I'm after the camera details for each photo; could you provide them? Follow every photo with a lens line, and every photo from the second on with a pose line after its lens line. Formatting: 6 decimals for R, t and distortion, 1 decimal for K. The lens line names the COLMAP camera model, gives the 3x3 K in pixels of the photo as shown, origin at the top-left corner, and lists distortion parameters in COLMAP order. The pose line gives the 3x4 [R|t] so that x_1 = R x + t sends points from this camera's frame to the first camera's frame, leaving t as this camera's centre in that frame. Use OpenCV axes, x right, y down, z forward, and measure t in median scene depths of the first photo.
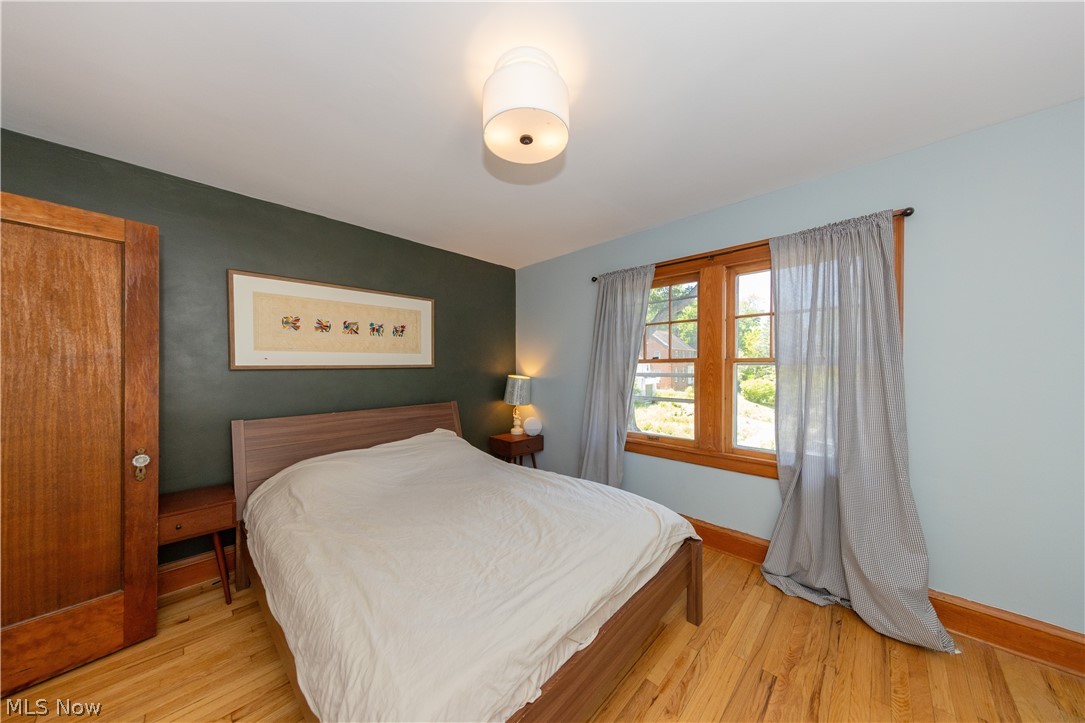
lens RADIAL K [[353.2, 0, 540.9], [0, 353.2, 367.1], [0, 0, 1]] dist [0.000589, -0.000003]
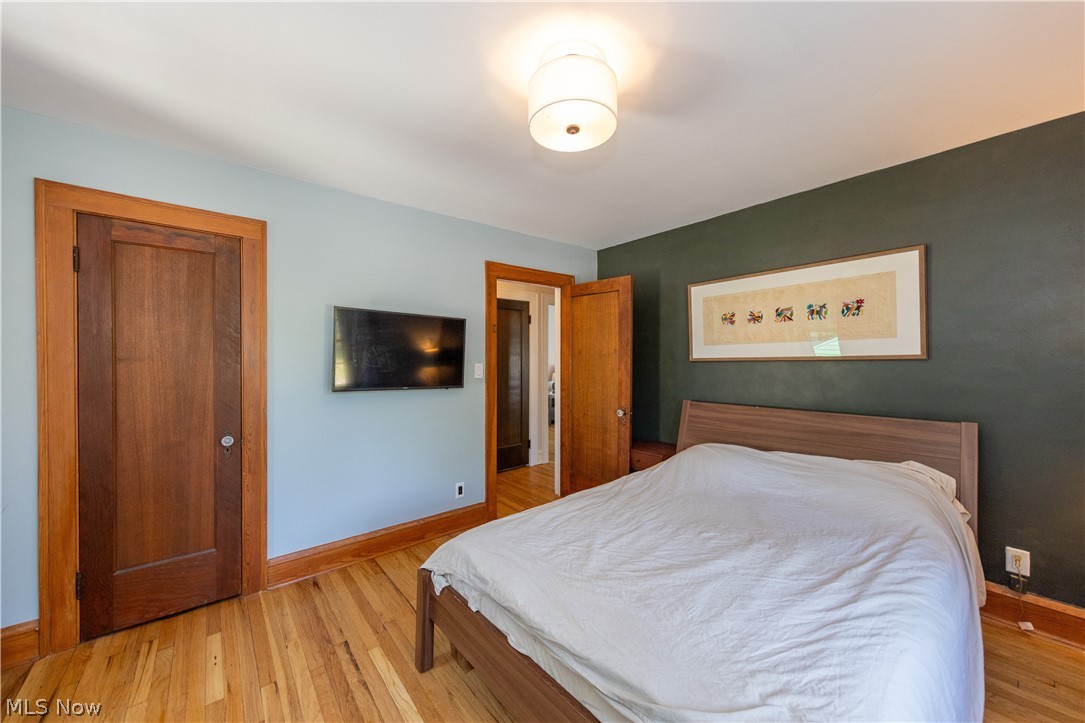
lens RADIAL K [[400.8, 0, 544.5], [0, 400.8, 355.9], [0, 0, 1]] dist [0.001575, -0.000387]
pose [[-0.129847, -0.005924, -0.991516, 0.546495], [0.005746, 0.999961, -0.006727, -0.004732], [0.991517, -0.006570, -0.129808, 0.550334]]
